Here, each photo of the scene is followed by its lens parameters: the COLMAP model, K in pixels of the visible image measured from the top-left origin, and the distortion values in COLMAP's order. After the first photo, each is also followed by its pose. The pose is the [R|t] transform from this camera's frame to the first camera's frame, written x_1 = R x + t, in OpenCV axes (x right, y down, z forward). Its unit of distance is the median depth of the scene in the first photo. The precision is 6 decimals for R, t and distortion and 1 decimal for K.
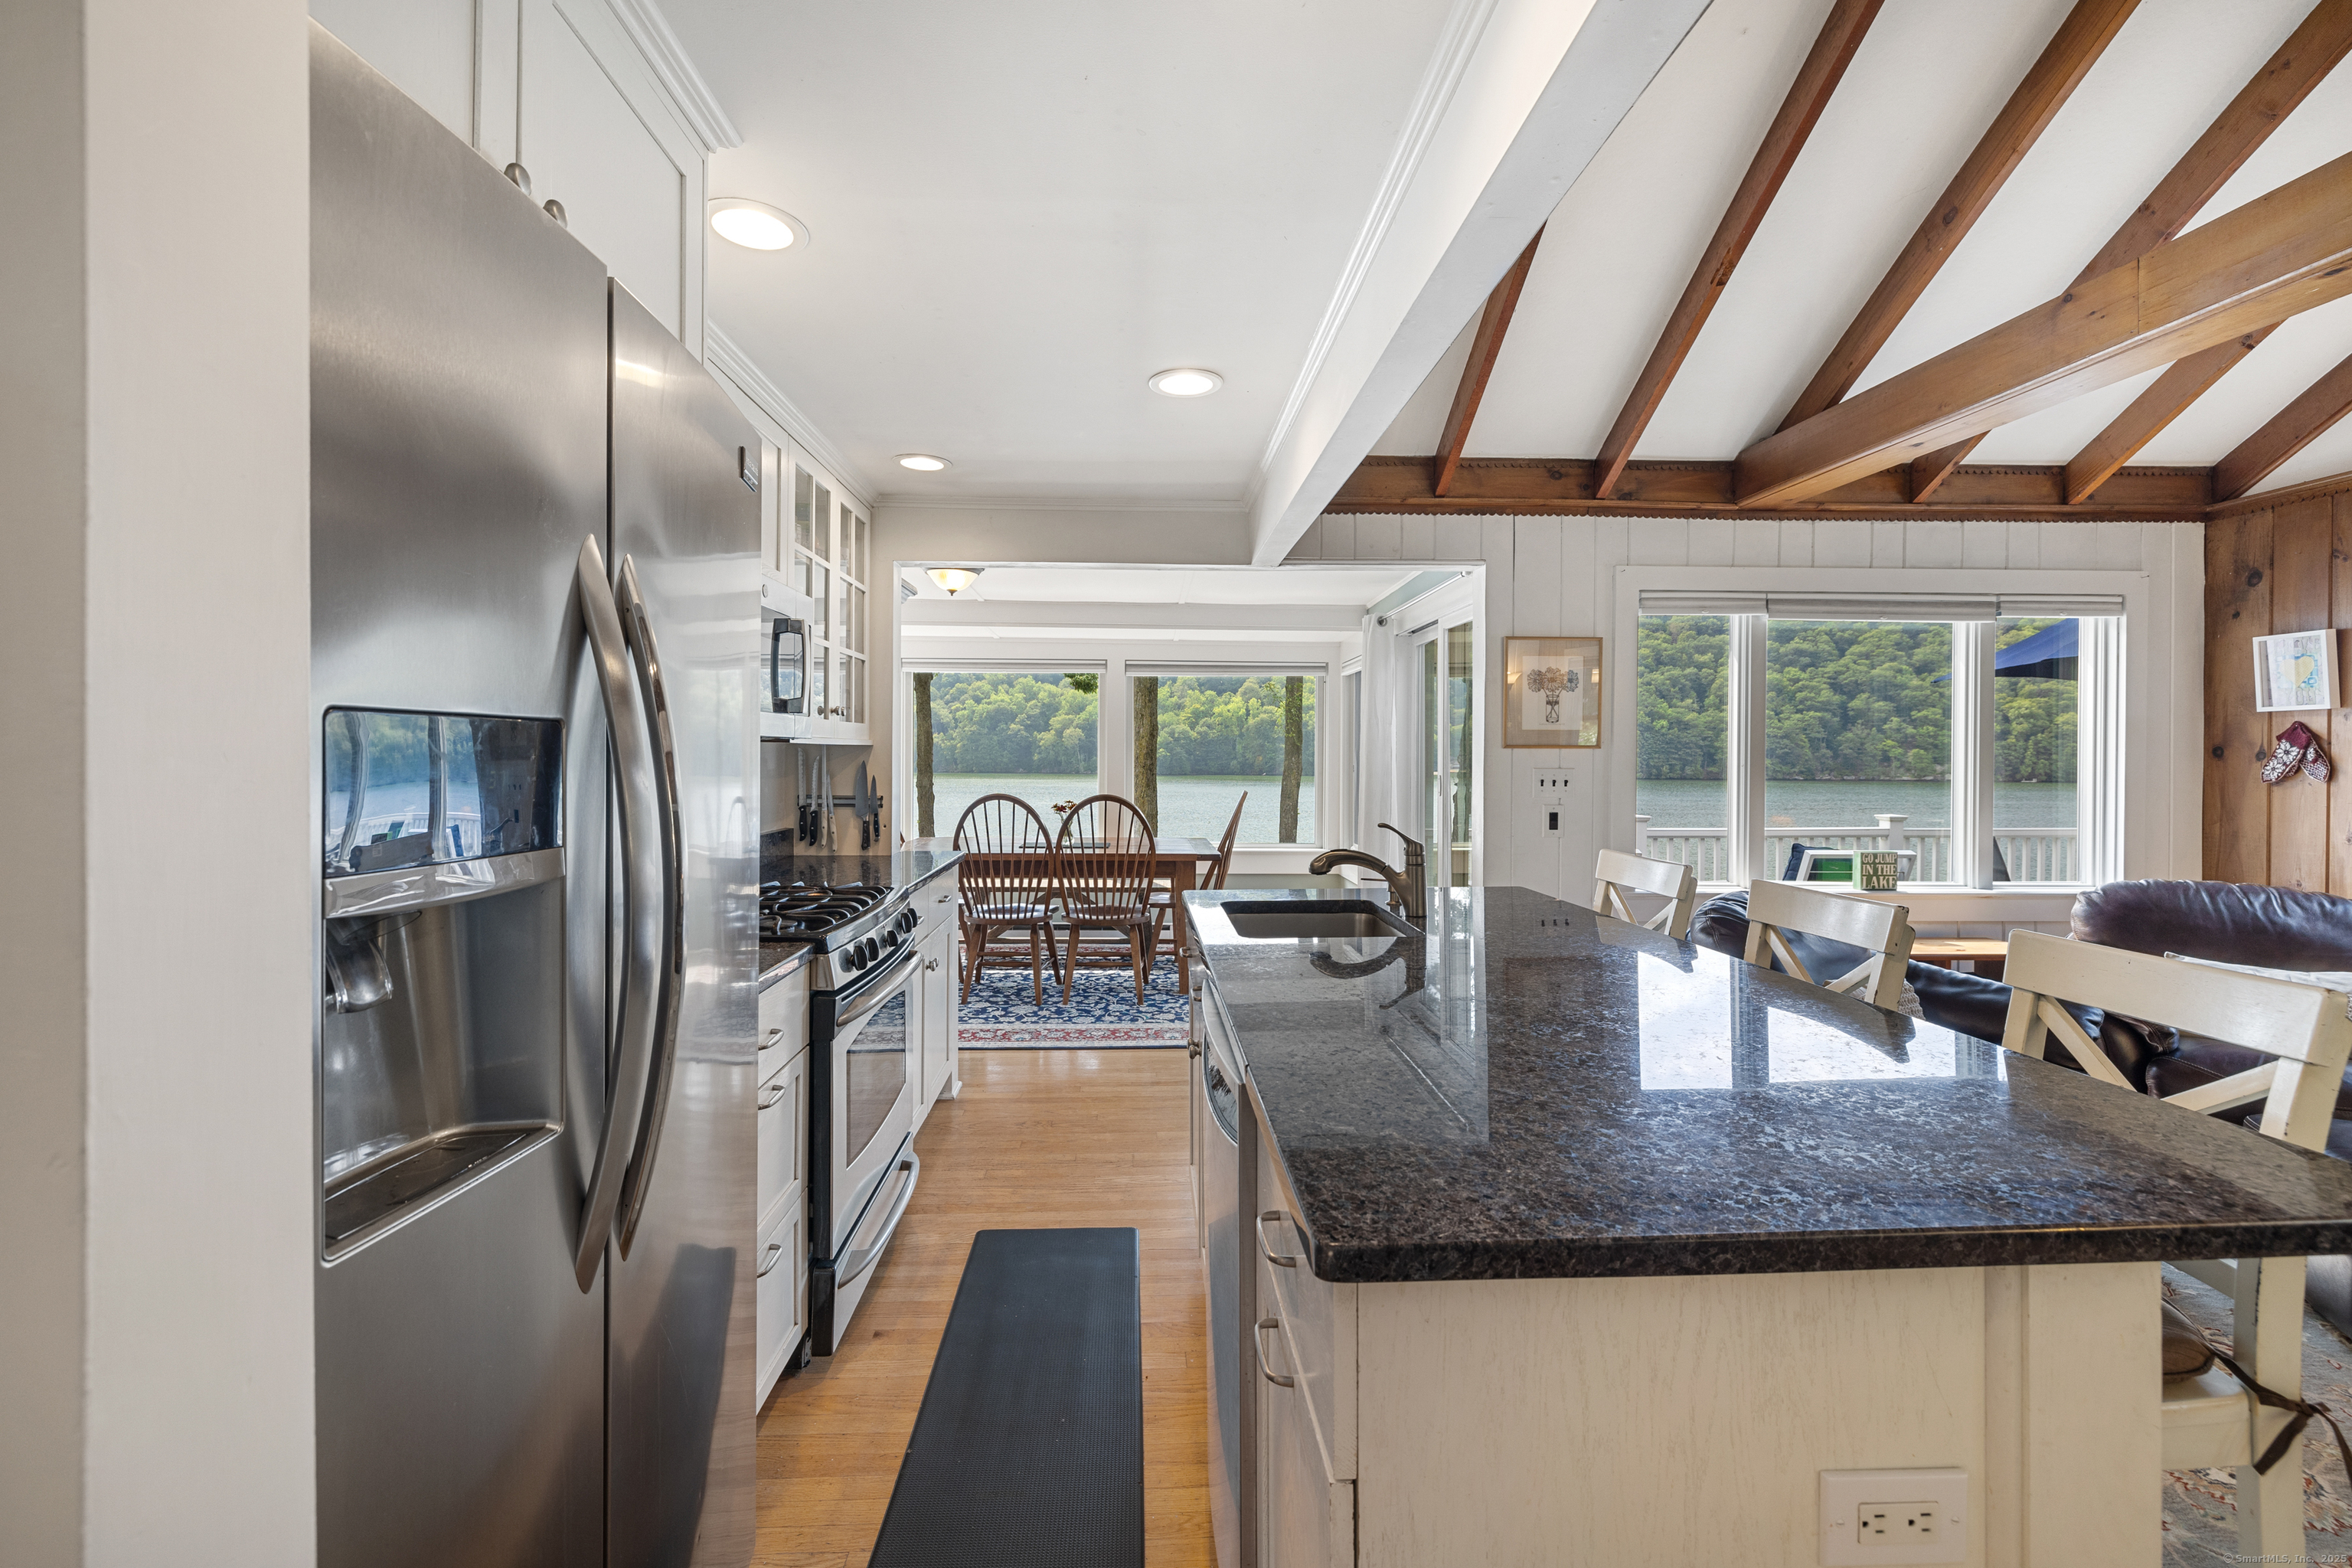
lens RADIAL K [[991.2, 0, 1177.2], [0, 991.2, 770.6], [0, 0, 1]] dist [0.002586, -0.000095]
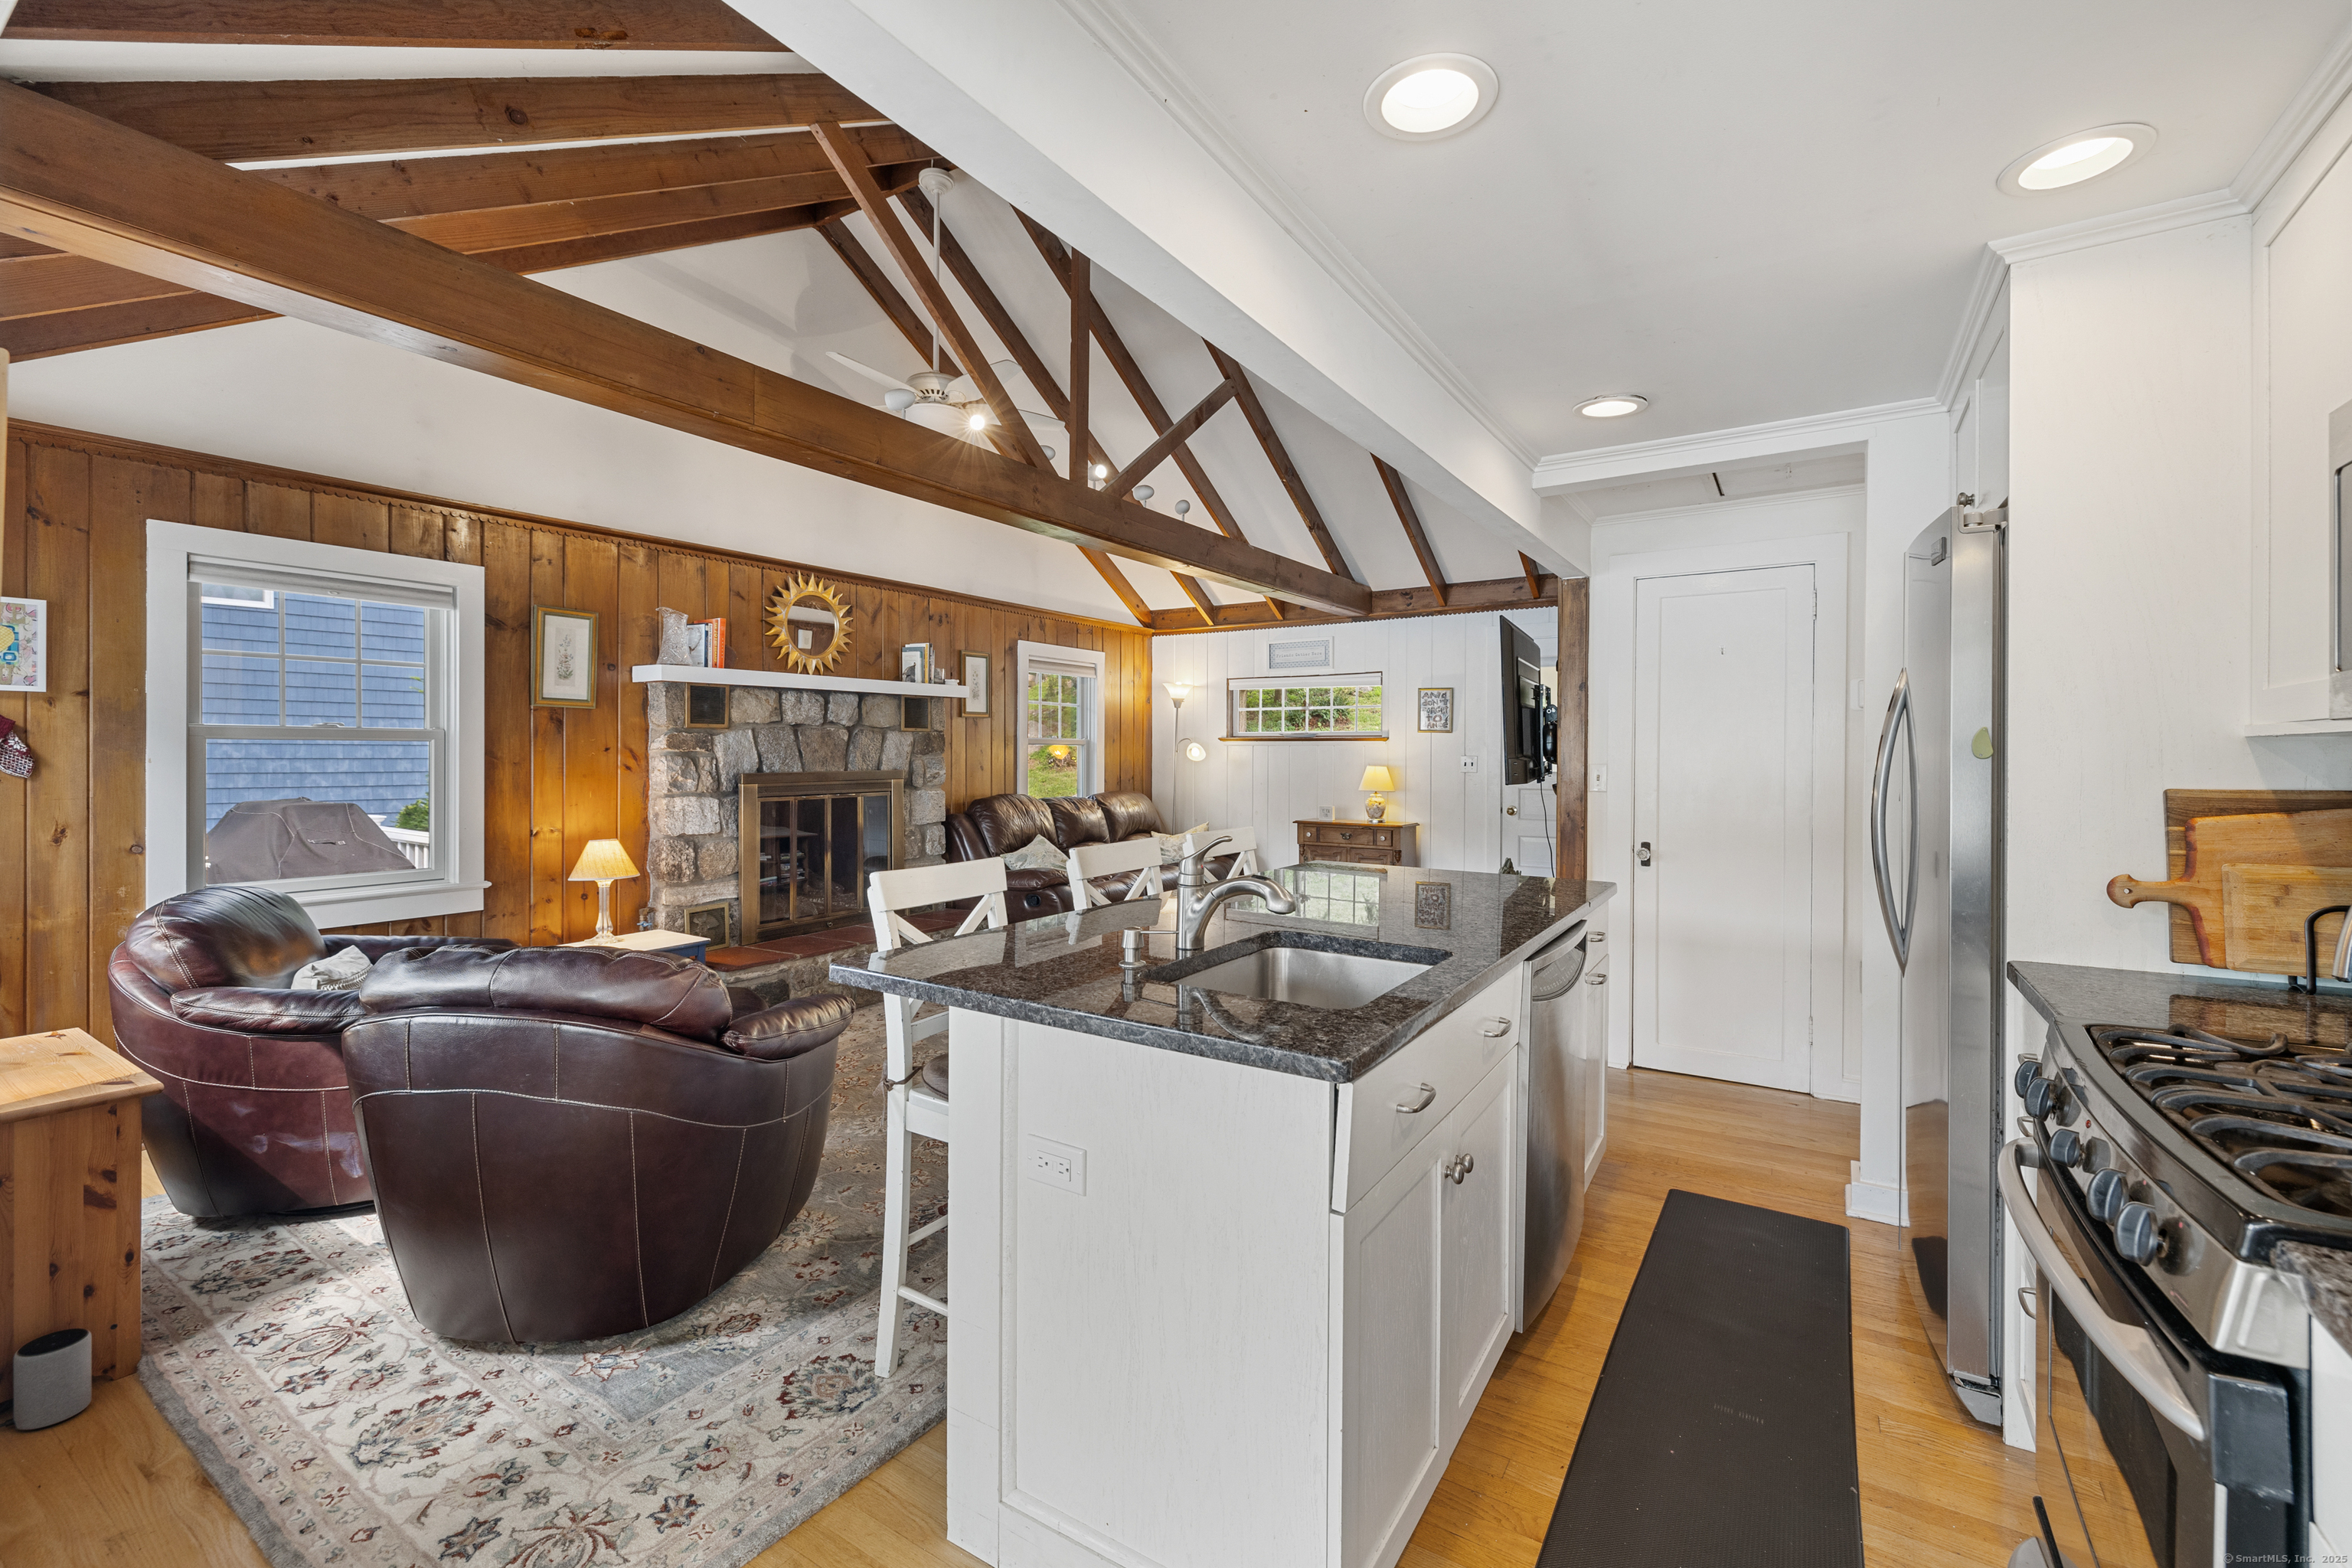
lens RADIAL K [[991.2, 0, 1177.2], [0, 991.2, 770.6], [0, 0, 1]] dist [0.002586, -0.000095]
pose [[-0.817012, -0.013957, 0.576452, -0.134659], [0.002757, 0.999601, 0.028111, -0.013951], [-0.576614, 0.024557, -0.816647, 1.024975]]
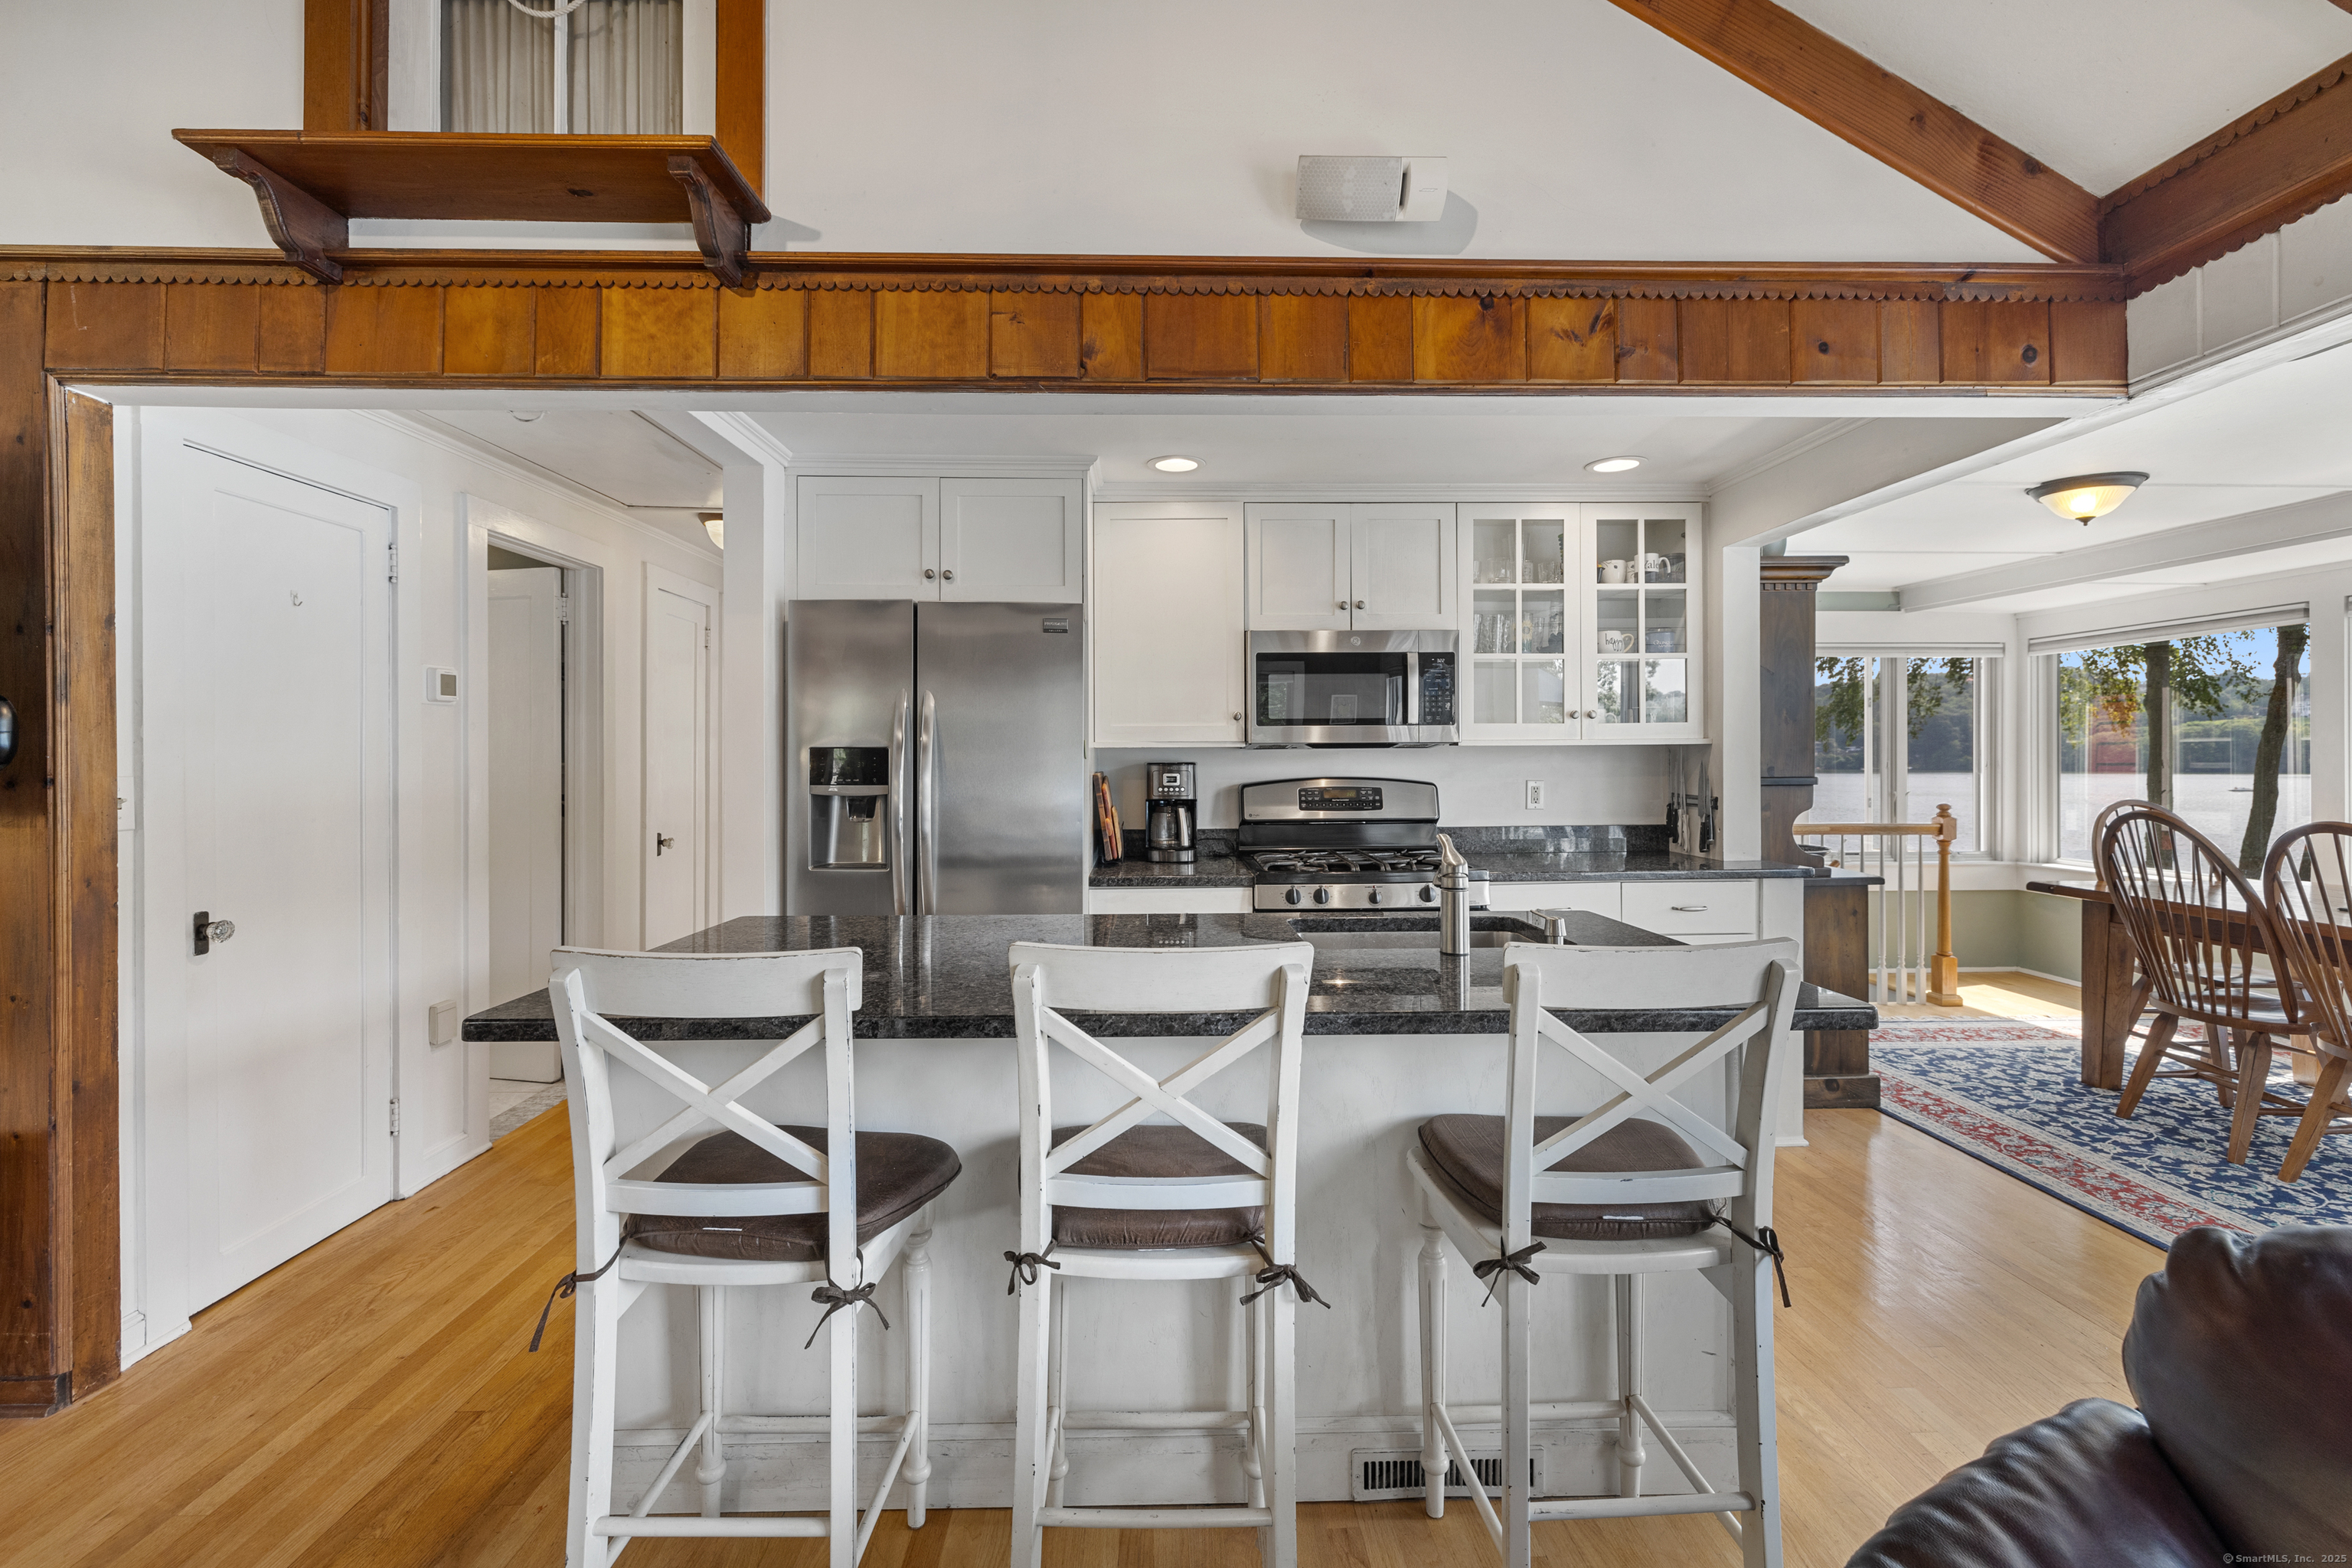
lens RADIAL K [[992.1, 0, 1178.1], [0, 992.1, 754.6], [0, 0, 1]] dist [0.002120, -0.000487]
pose [[-0.021921, -0.005650, -0.999744, 0.644497], [-0.010264, 0.999933, -0.005426, -0.004642], [0.999707, 0.010142, -0.021977, 0.487394]]
